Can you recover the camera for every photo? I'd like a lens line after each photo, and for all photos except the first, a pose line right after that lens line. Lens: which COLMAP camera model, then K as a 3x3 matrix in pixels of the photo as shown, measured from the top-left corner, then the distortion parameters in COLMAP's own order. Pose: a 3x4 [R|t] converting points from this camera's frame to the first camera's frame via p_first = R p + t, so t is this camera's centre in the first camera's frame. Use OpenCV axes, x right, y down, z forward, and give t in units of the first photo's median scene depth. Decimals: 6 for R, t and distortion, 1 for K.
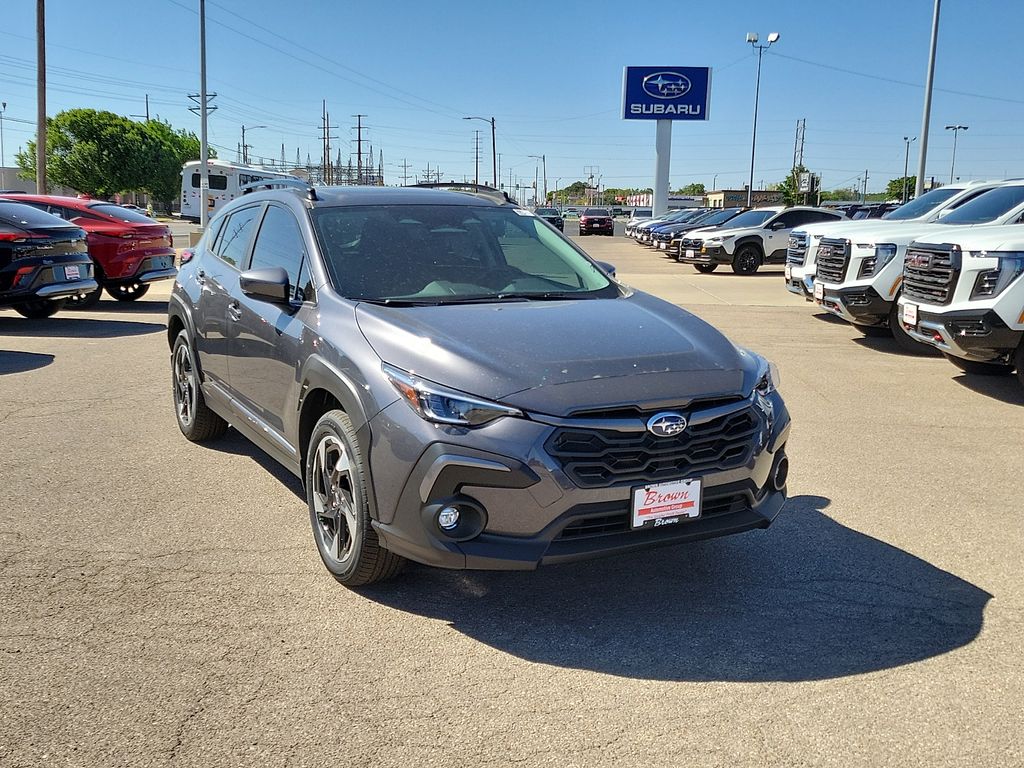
lens RADIAL K [[1063.7, 0, 512.0], [0, 1063.7, 384.0], [0, 0, 1]] dist [0.039631, 0.009211]
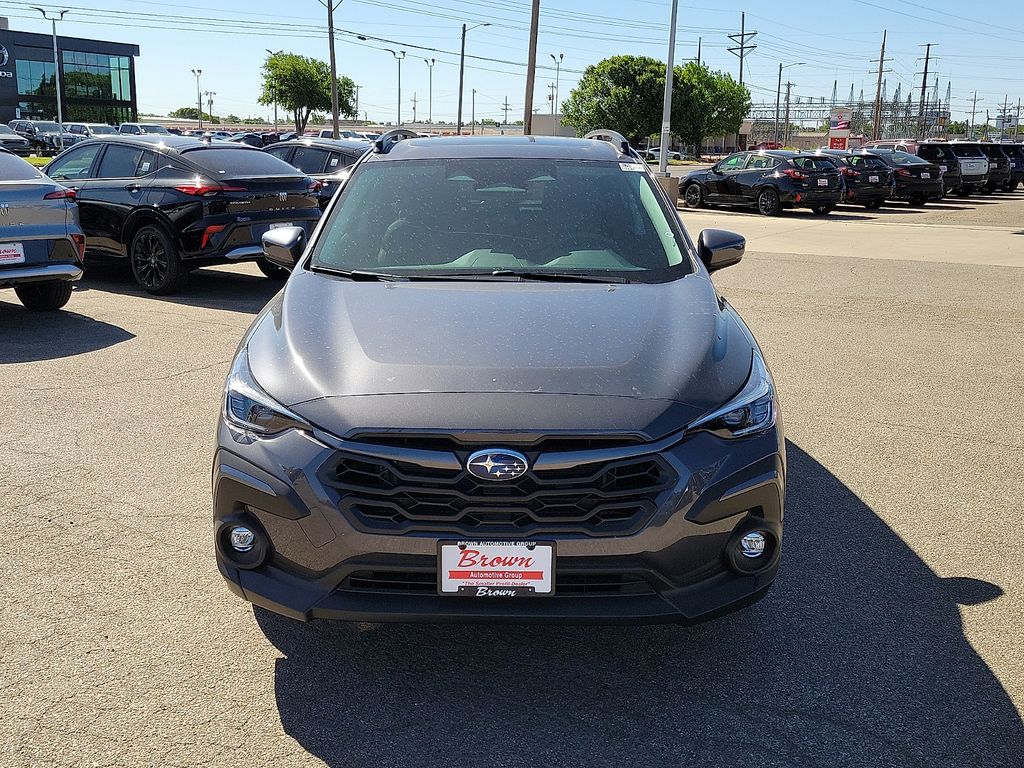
lens RADIAL K [[1056.1, 0, 482.2], [0, 1056.1, 379.2], [0, 0, 1]] dist [0.053041, -0.014726]
pose [[0.864060, 0.103842, -0.492561, 0.494498], [-0.079000, 0.994340, 0.071044, -0.072799], [0.497151, -0.022474, 0.867373, 0.360805]]
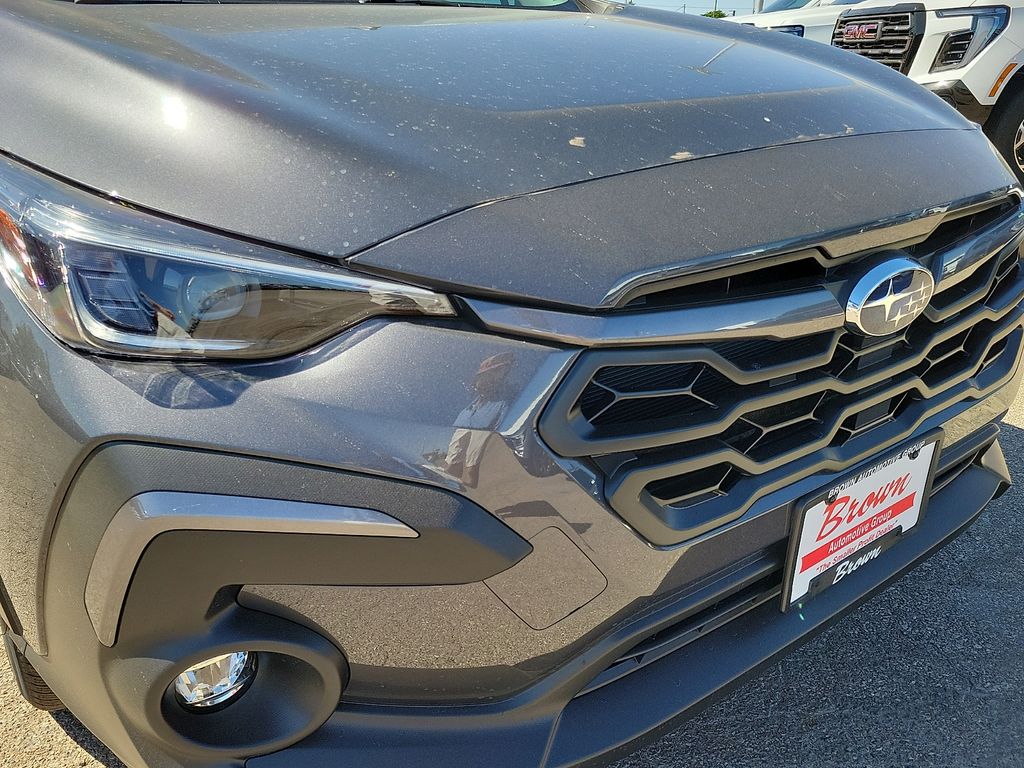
lens RADIAL K [[823.7, 0, 512.0], [0, 823.7, 384.0], [0, 0, 1]] dist [0.012989, 0.007130]
pose [[0.991256, -0.071302, 0.111033, 0.001553], [0.044702, 0.973139, 0.225837, 0.001027], [-0.124153, -0.218899, 0.967817, 0.768030]]
